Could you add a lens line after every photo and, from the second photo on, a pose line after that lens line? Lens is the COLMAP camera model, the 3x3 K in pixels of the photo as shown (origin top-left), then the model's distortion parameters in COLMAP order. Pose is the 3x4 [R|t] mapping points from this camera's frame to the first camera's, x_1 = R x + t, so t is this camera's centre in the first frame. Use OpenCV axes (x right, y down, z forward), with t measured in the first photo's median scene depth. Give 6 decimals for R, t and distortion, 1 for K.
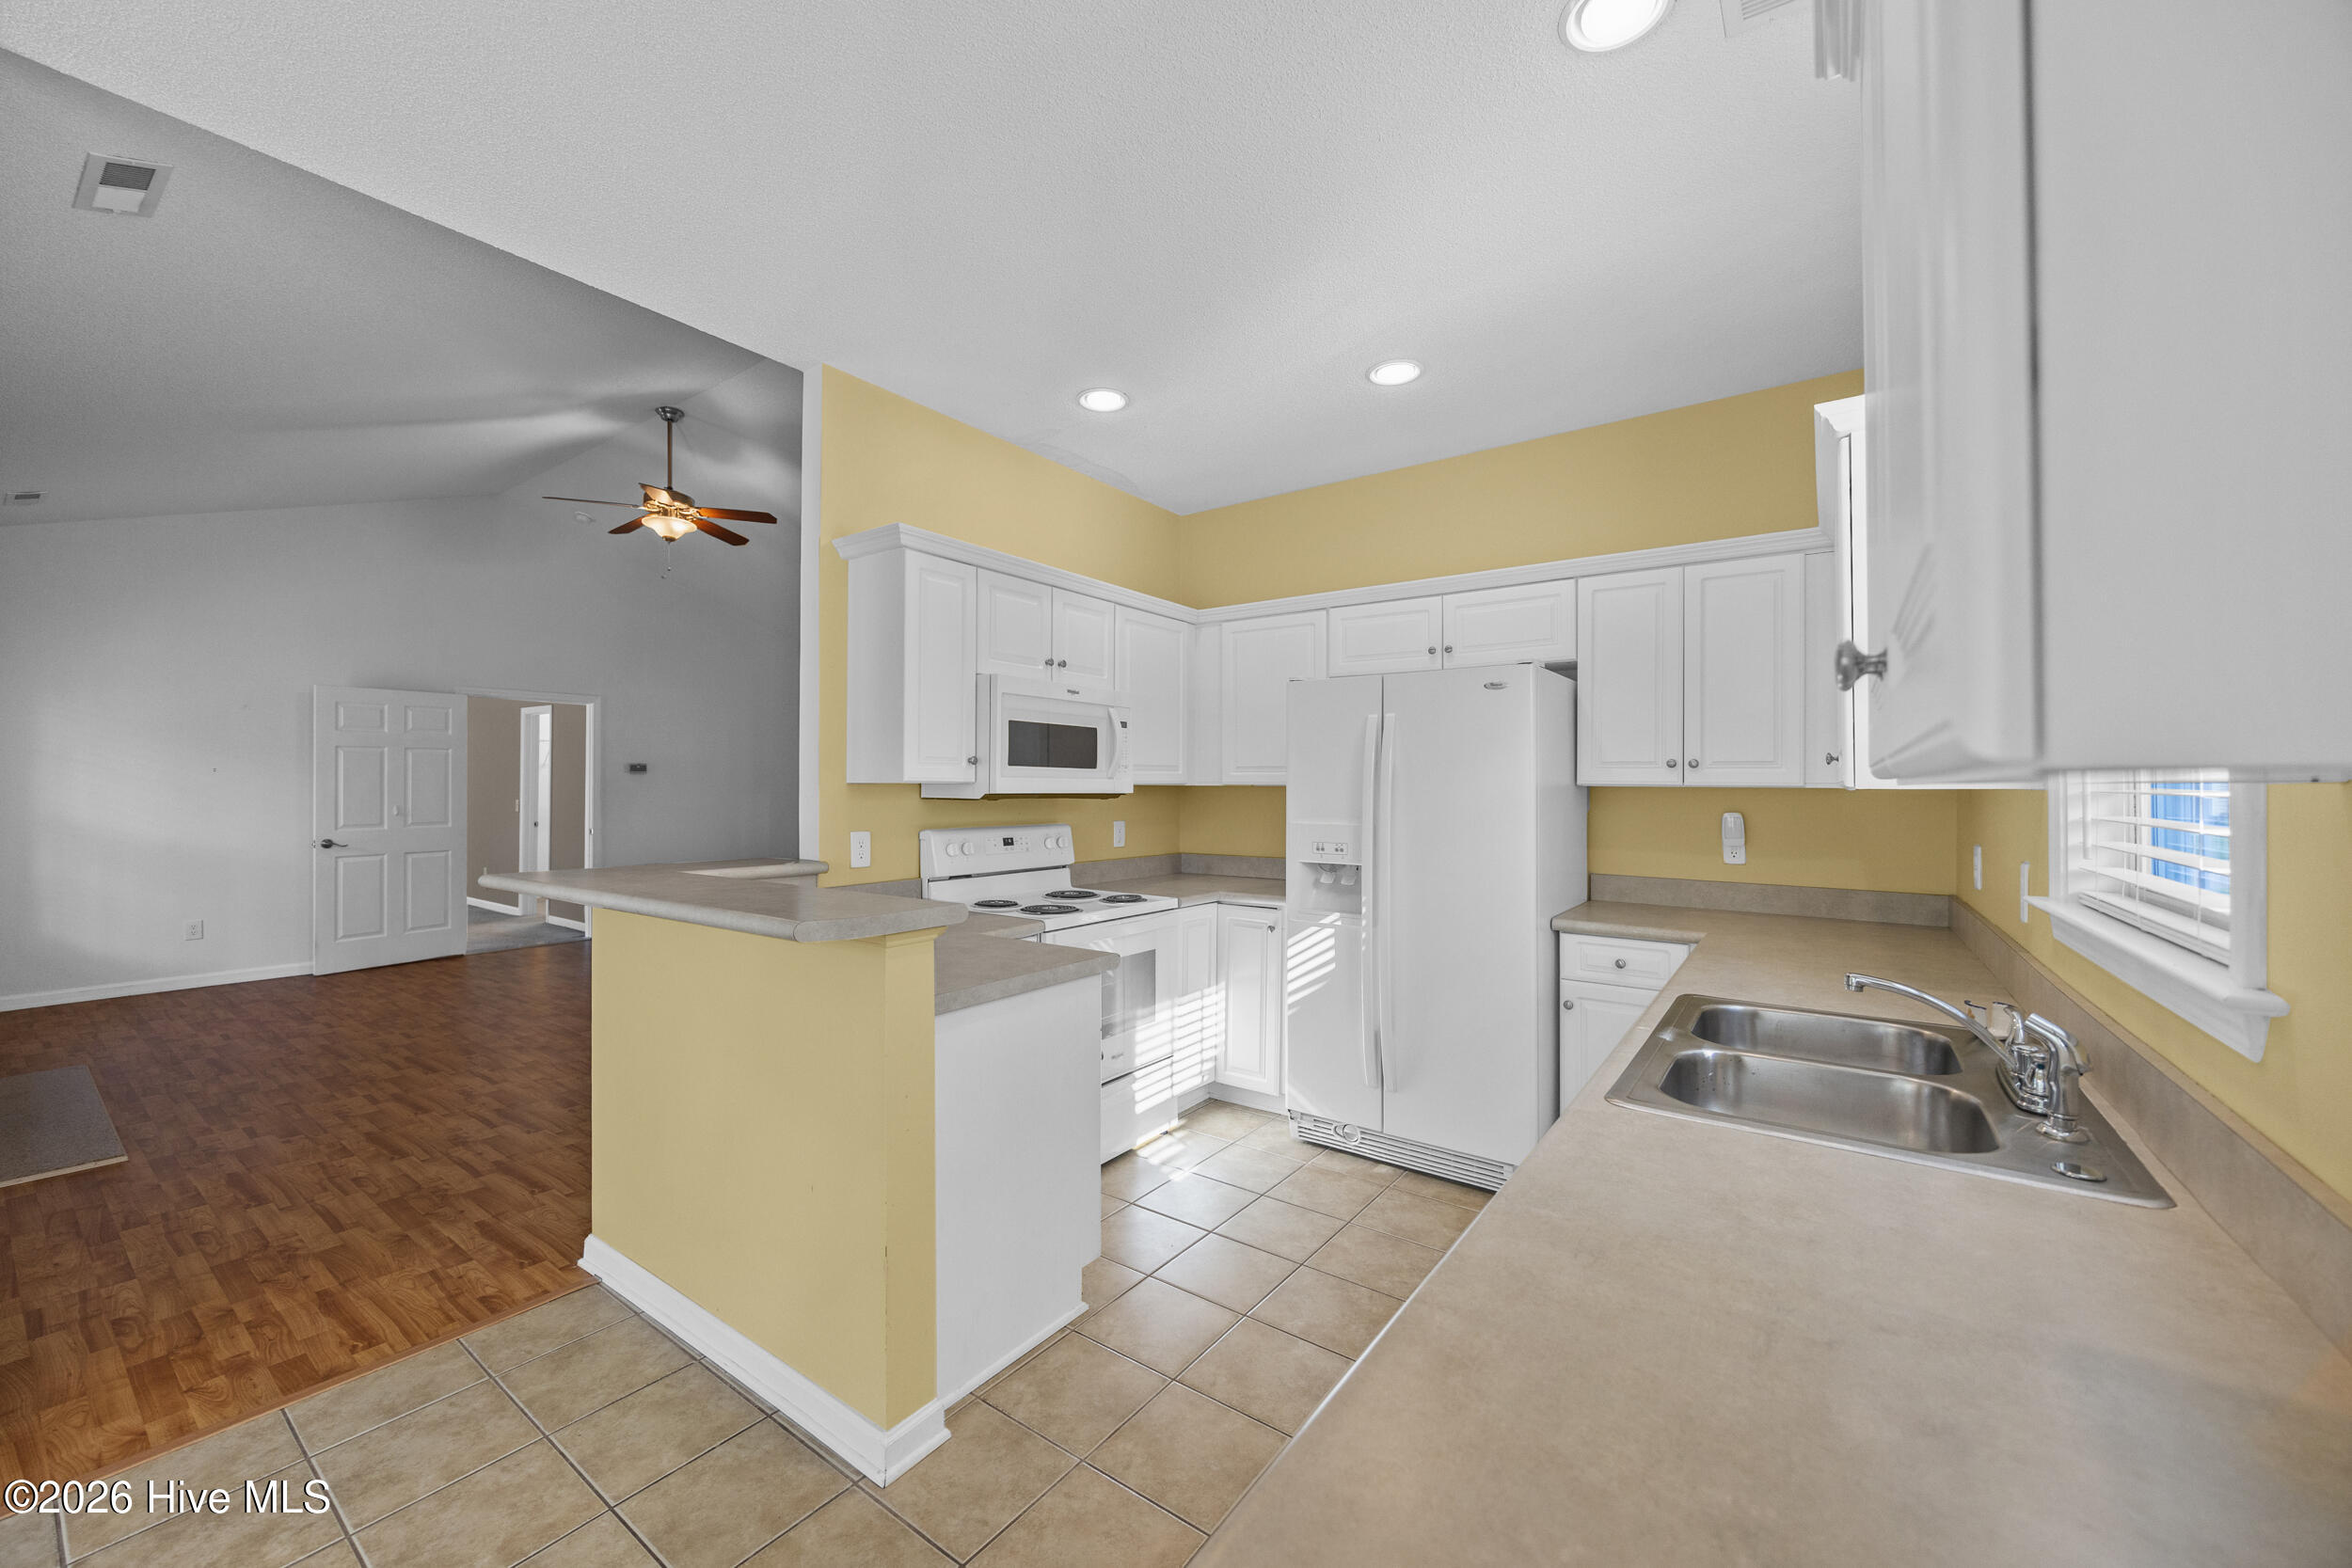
lens RADIAL K [[899.9, 0, 1171.8], [0, 899.9, 771.7], [0, 0, 1]] dist [-0.001536, 0.000079]
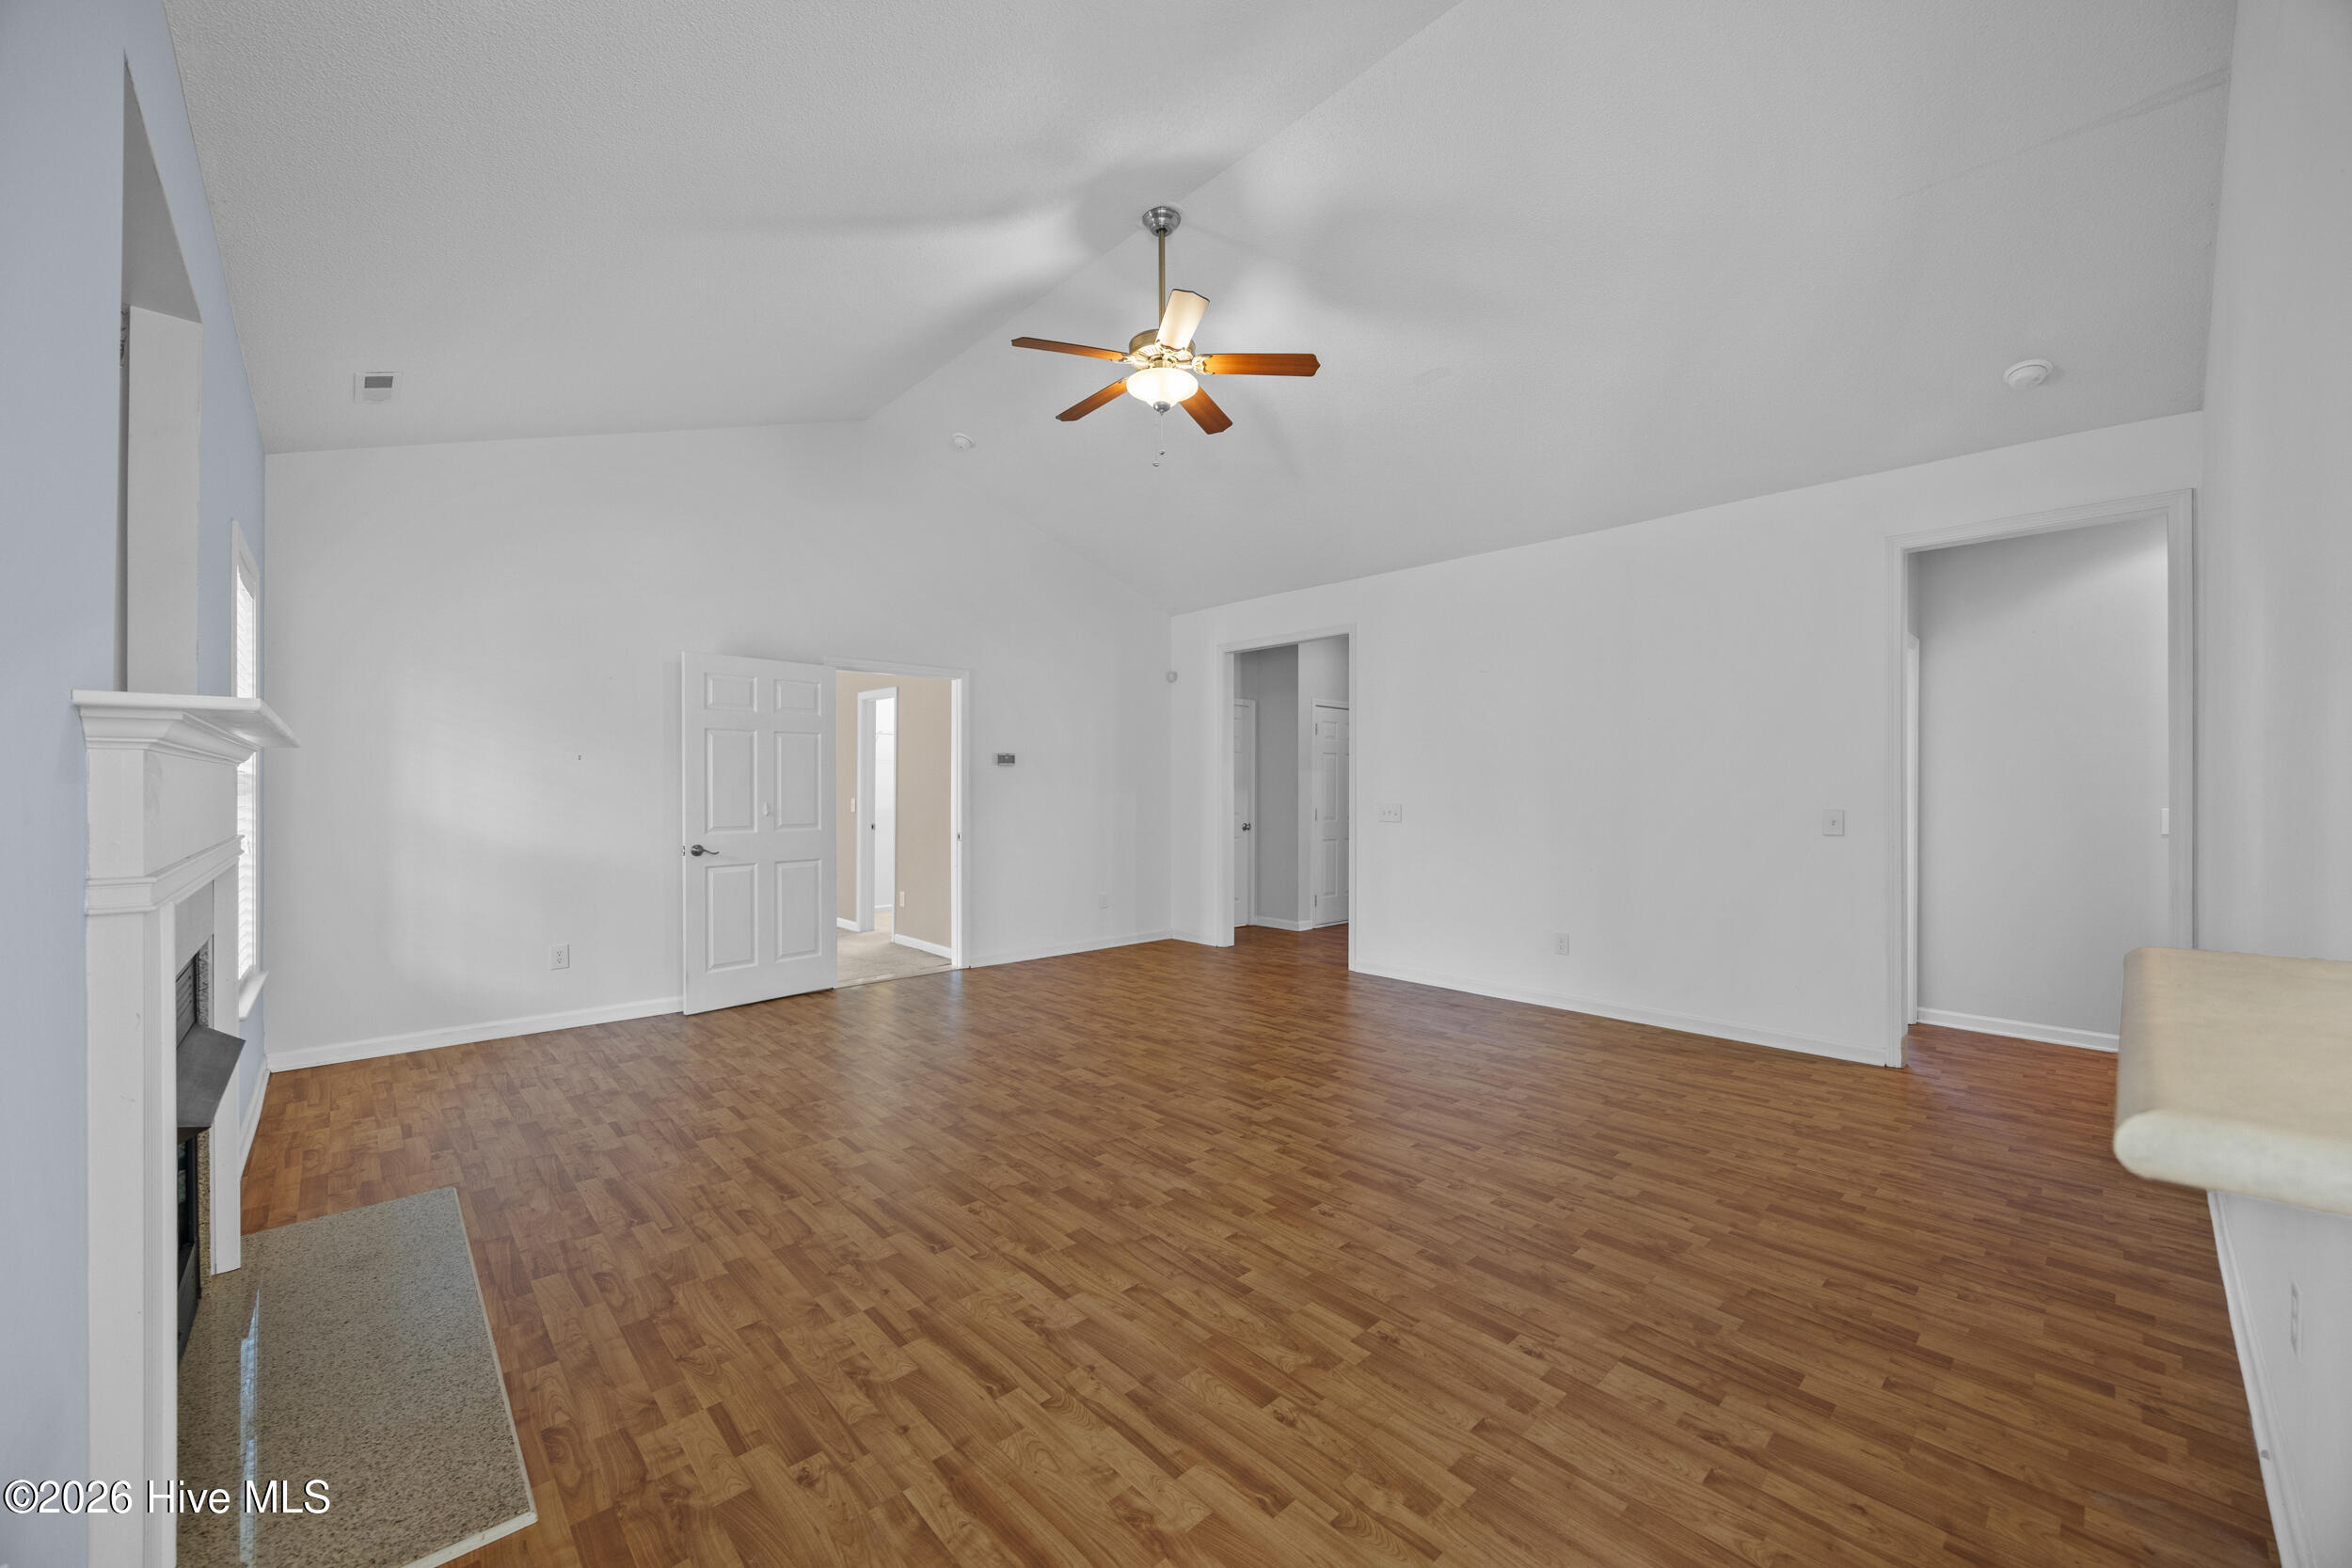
lens RADIAL K [[899.8, 0, 1181.4], [0, 899.8, 786.0], [0, 0, 1]] dist [0.003798, 0.000539]
pose [[0.981719, -0.000368, -0.190338, -0.726130], [0.002637, 0.999928, 0.011667, 0.028976], [0.190320, -0.011956, 0.981649, 0.590040]]
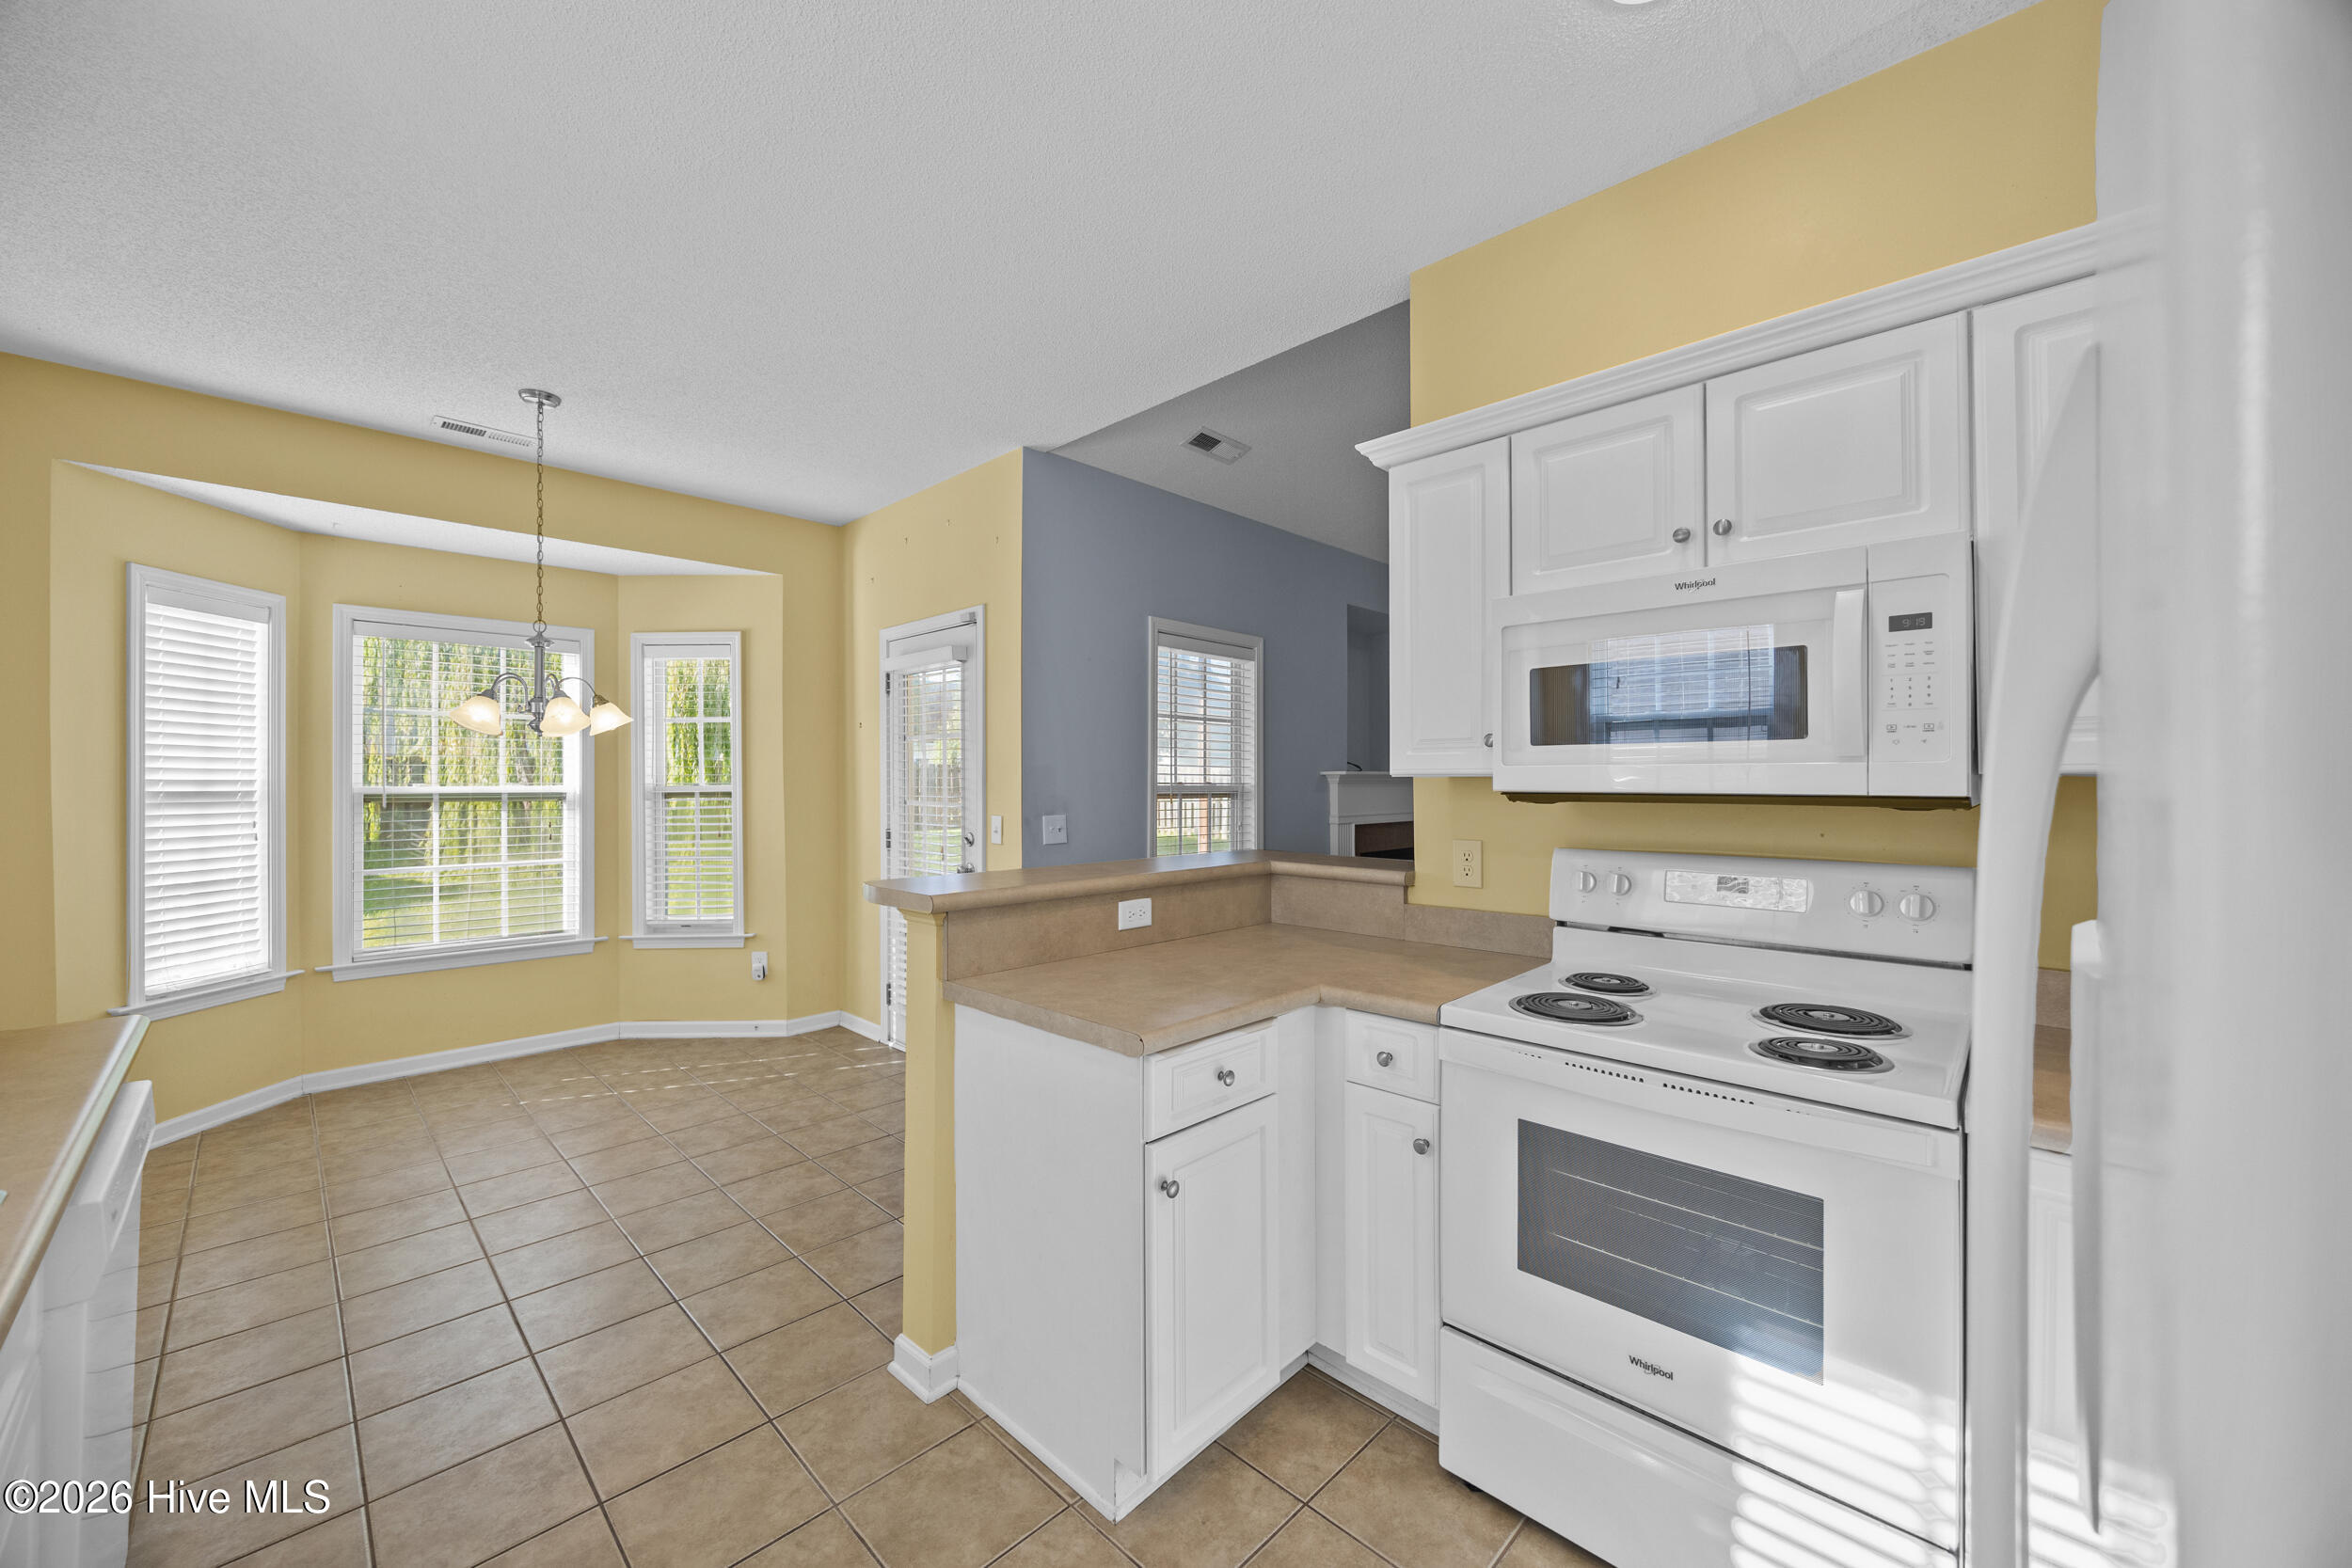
lens RADIAL K [[895.0, 0, 1166.7], [0, 895.0, 777.7], [0, 0, 1]] dist [0.001473, 0.000142]
pose [[-0.149845, -0.004037, -0.988701, 0.422339], [0.018569, 0.999804, -0.006897, 0.010905], [0.988535, -0.019393, -0.149741, 0.817148]]
